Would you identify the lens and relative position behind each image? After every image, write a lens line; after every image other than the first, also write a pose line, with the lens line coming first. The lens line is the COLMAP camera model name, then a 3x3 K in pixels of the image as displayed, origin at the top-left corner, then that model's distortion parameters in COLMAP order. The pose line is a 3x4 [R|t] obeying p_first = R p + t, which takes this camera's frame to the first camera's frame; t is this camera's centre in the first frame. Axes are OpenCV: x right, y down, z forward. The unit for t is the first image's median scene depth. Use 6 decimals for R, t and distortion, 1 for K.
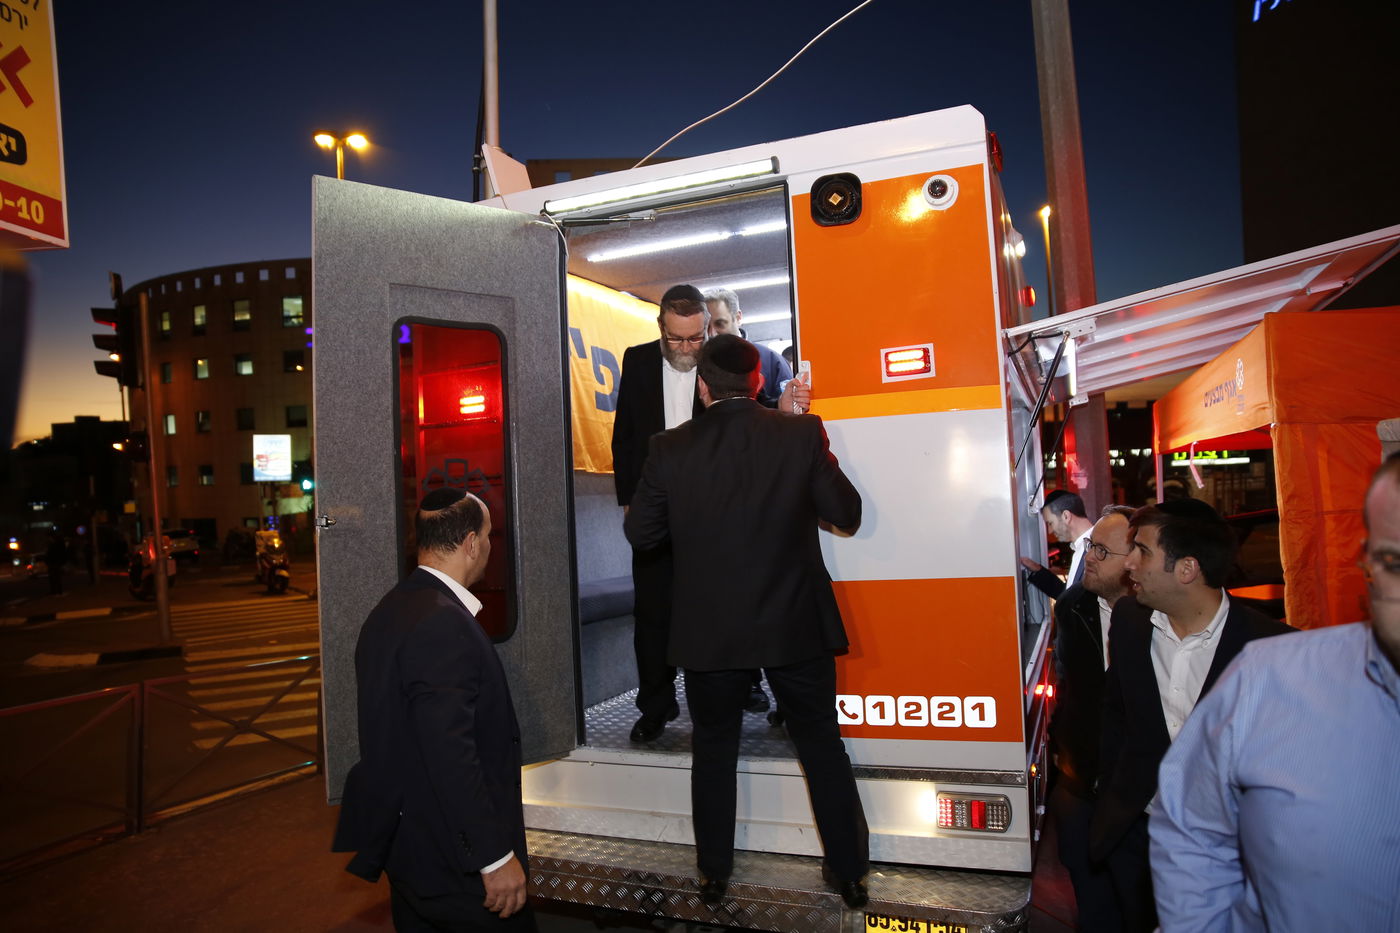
lens RADIAL K [[943.0, 0, 700.0], [0, 943.0, 466.5], [0, 0, 1]] dist [-0.210567, 0.197433]
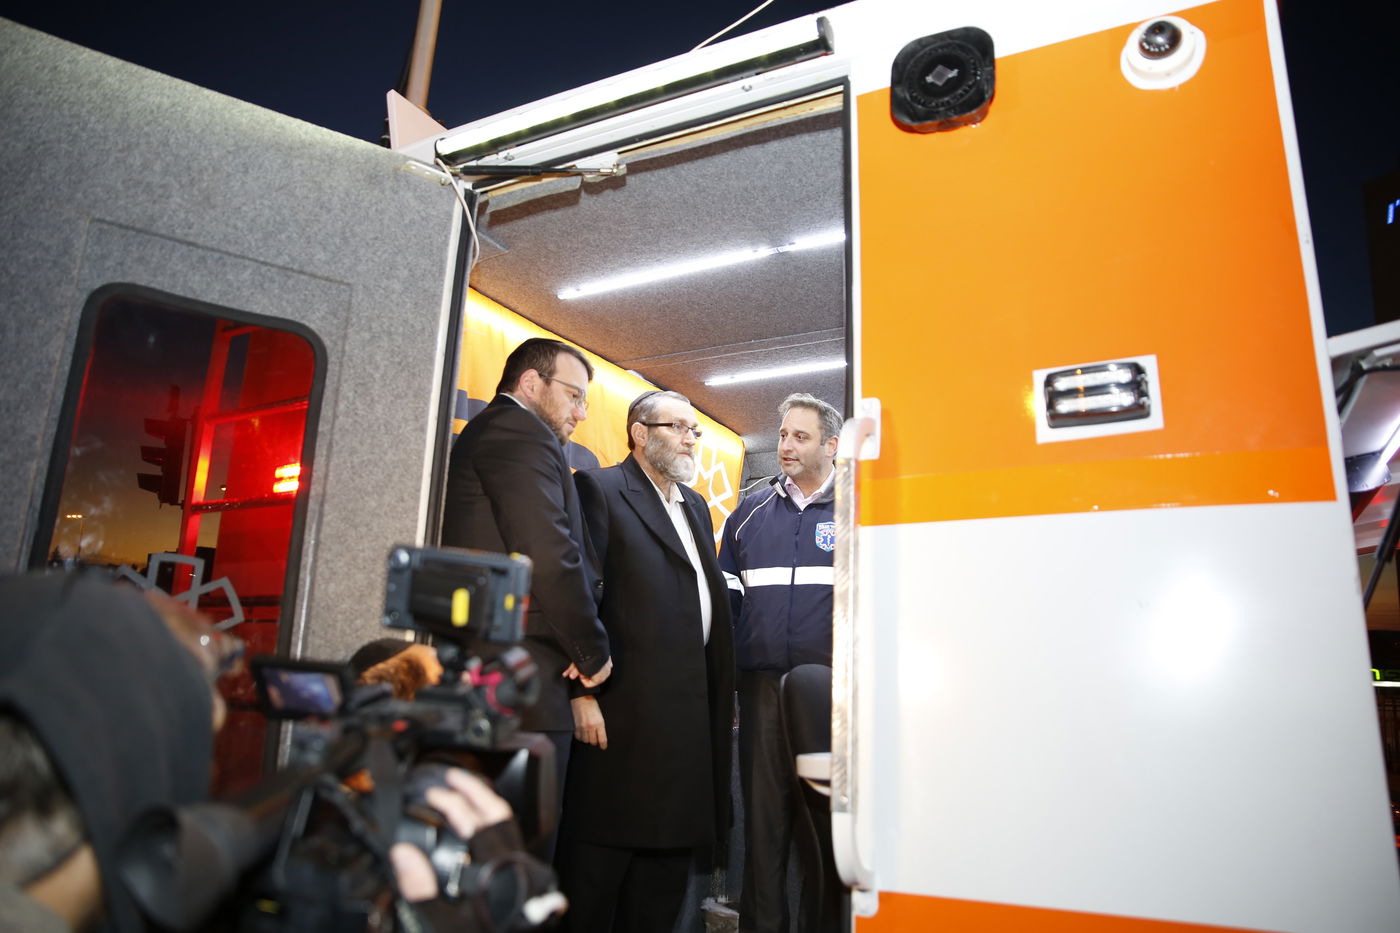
lens RADIAL K [[943.0, 0, 700.0], [0, 943.0, 466.5], [0, 0, 1]] dist [-0.210567, 0.197433]
pose [[0.992171, 0.053436, -0.112880, 0.079760], [-0.073513, 0.980551, -0.181978, 0.012928], [0.100960, 0.188851, 0.976802, 0.513796]]
